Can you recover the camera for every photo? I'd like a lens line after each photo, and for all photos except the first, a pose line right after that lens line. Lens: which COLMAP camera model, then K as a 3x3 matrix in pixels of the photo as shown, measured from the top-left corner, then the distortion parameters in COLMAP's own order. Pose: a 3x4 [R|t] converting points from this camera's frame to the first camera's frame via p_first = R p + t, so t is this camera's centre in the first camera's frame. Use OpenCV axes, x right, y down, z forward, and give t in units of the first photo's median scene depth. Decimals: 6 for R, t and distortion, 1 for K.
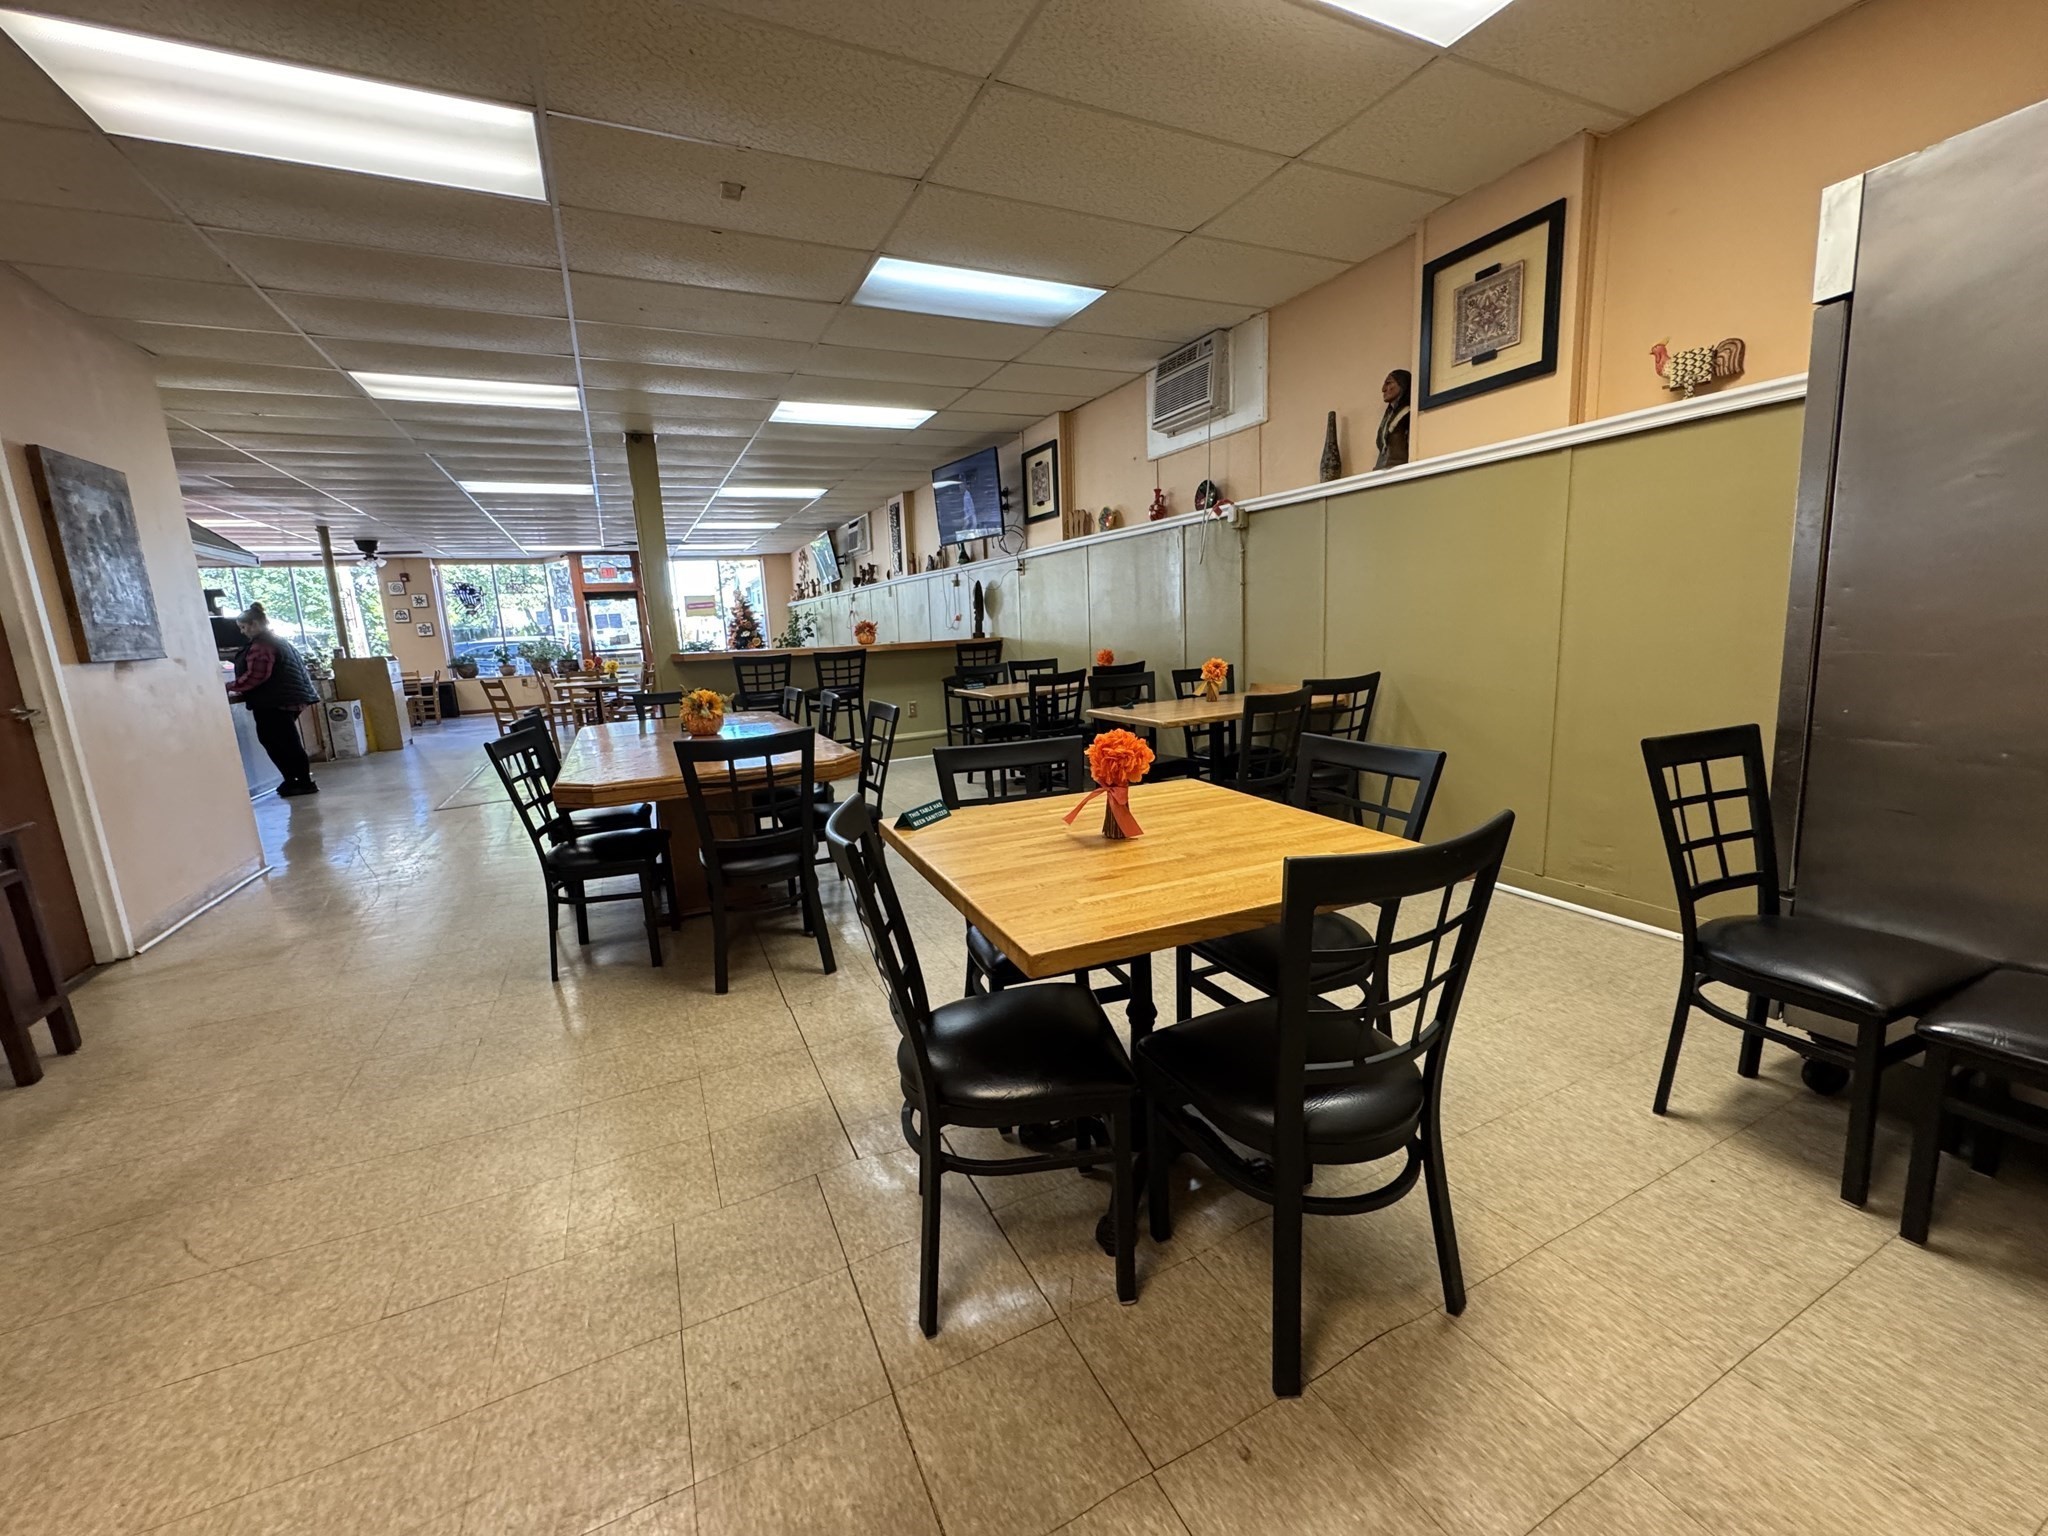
lens RADIAL K [[812.0, 0, 1024.1], [0, 812.0, 771.1], [0, 0, 1]] dist [-0.001639, 0.000605]
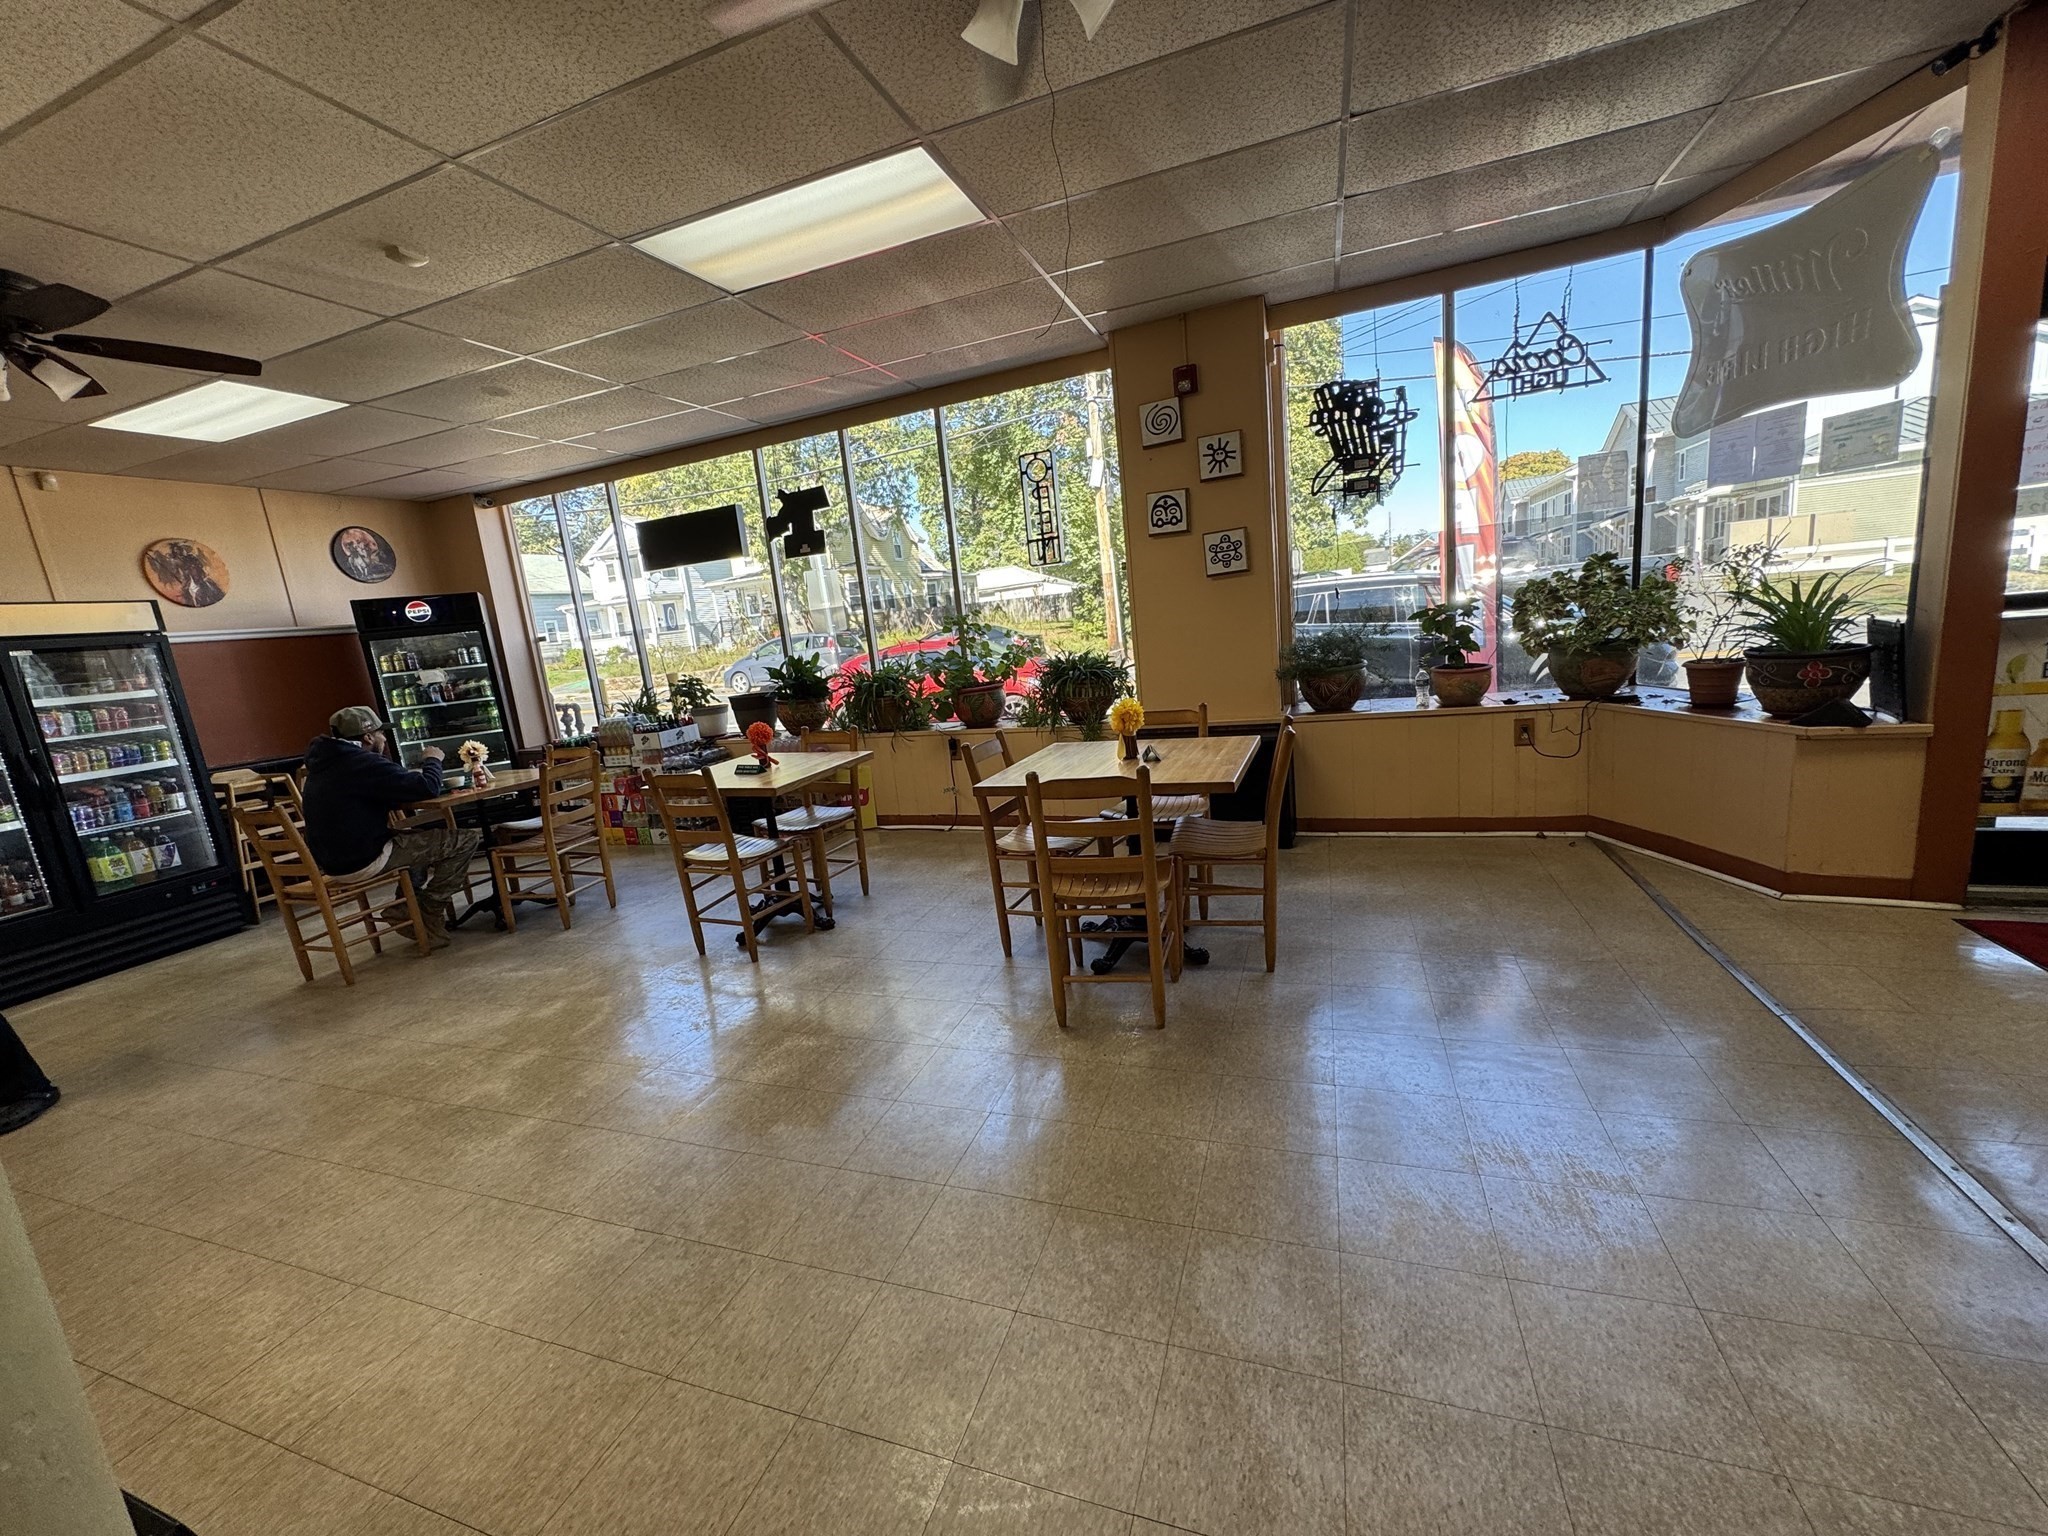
lens RADIAL K [[812.0, 0, 1024.1], [0, 812.0, 771.1], [0, 0, 1]] dist [-0.001639, 0.000605]
pose [[0.700413, 0.105411, -0.705911, -0.452632], [-0.056549, 0.994121, 0.092339, -0.093543], [0.711494, -0.024757, 0.702256, 0.582106]]
